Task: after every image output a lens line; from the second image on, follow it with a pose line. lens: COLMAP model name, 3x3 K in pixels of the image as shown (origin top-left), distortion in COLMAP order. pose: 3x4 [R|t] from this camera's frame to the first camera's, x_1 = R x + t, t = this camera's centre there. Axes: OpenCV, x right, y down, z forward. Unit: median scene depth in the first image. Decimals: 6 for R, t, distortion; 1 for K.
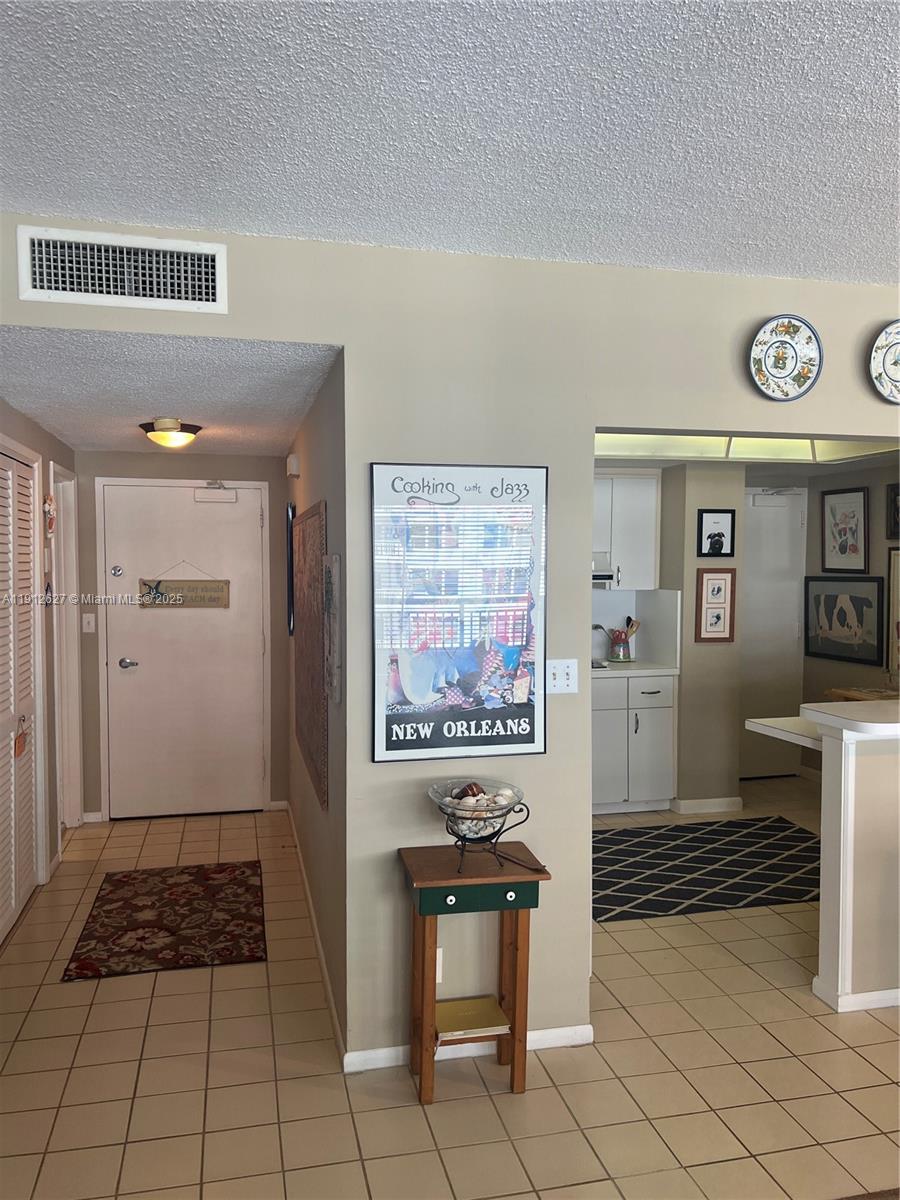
lens RADIAL K [[906.1, 0, 454.9], [0, 906.1, 610.0], [0, 0, 1]] dist [0.067200, -0.094156]
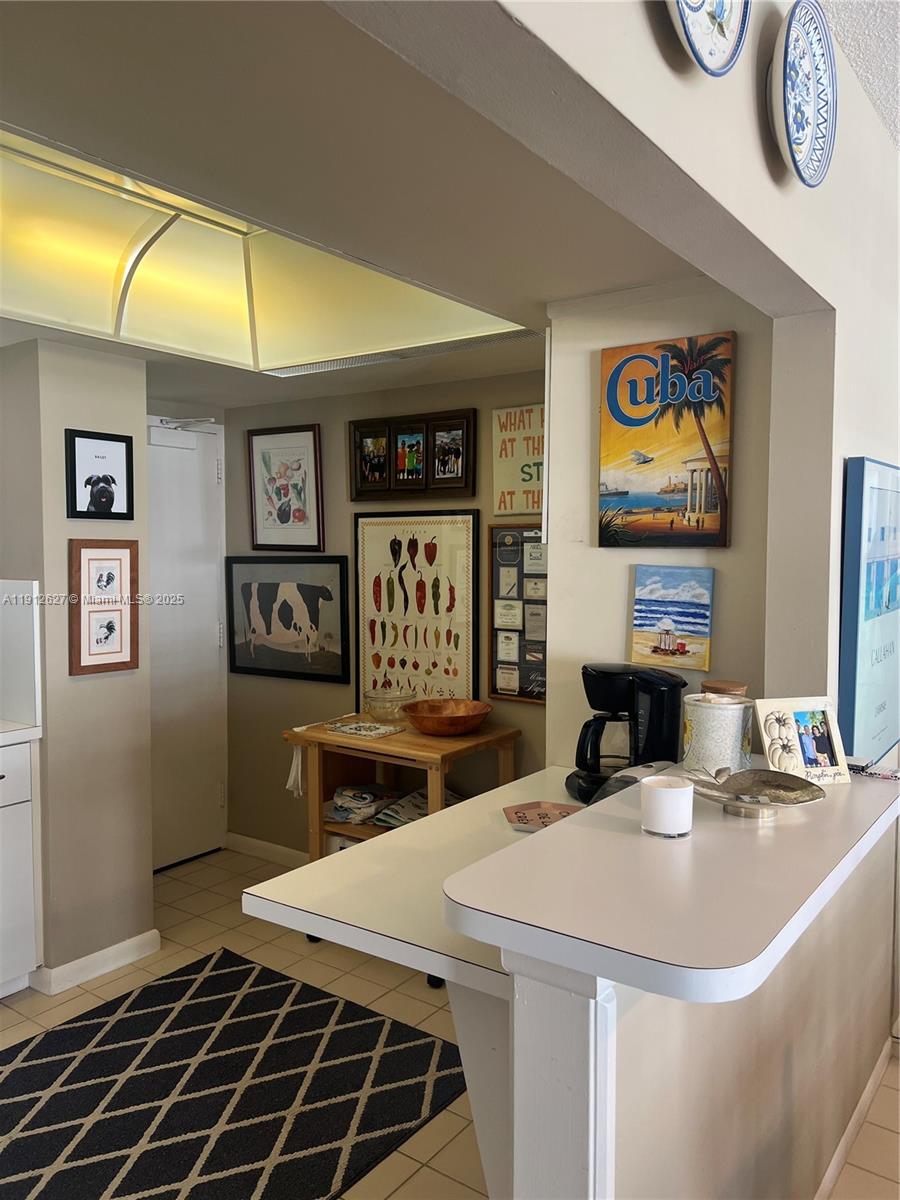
lens RADIAL K [[906.1, 0, 454.9], [0, 906.1, 610.0], [0, 0, 1]] dist [0.067200, -0.094156]
pose [[0.767347, -0.039928, 0.639988, 0.092899], [0.031180, 0.999202, 0.024954, -0.010023], [-0.640473, 0.000806, 0.767980, 0.434205]]
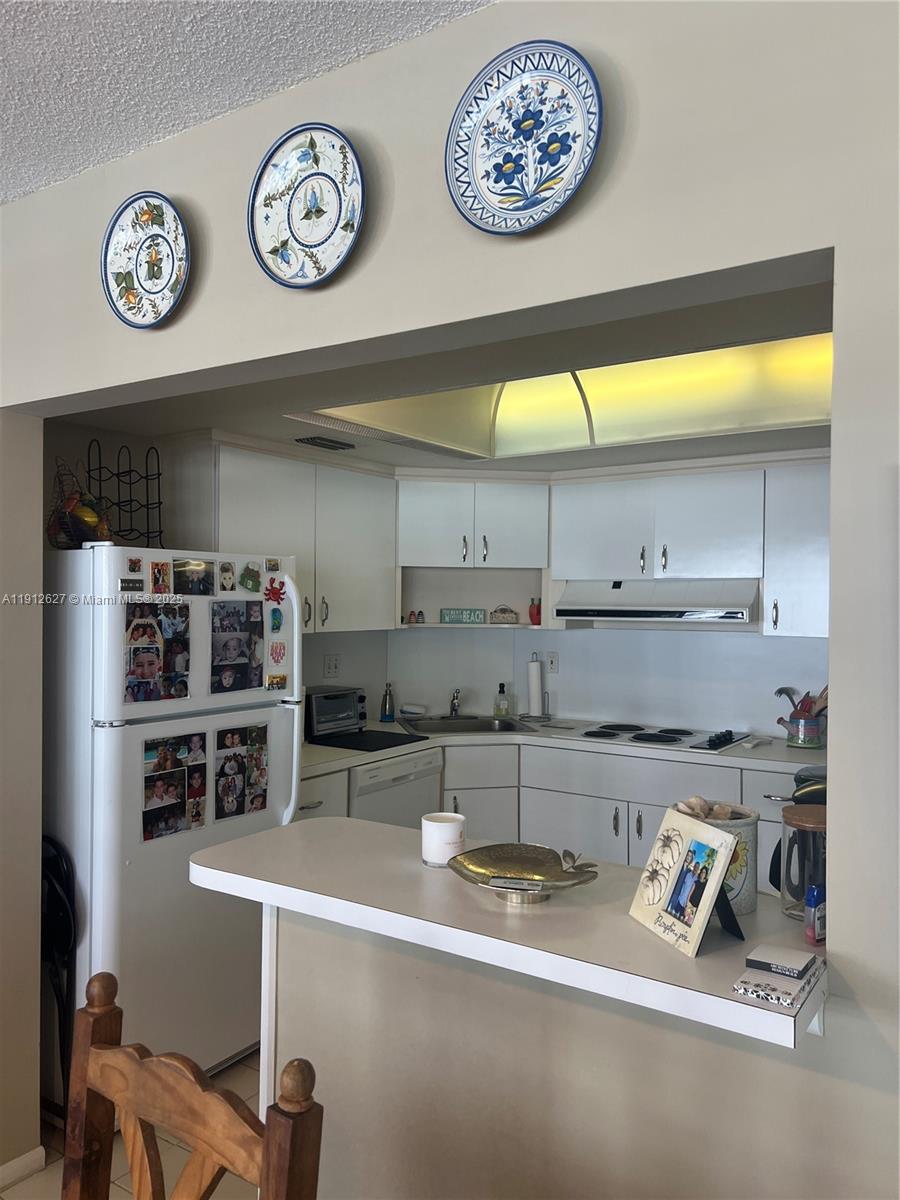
lens RADIAL K [[906.1, 0, 454.9], [0, 906.1, 610.0], [0, 0, 1]] dist [0.067200, -0.094156]
pose [[0.679399, 0.014286, -0.733630, 0.517291], [-0.047665, 0.998558, -0.024697, -0.013137], [0.732219, 0.051748, 0.679100, 0.386218]]
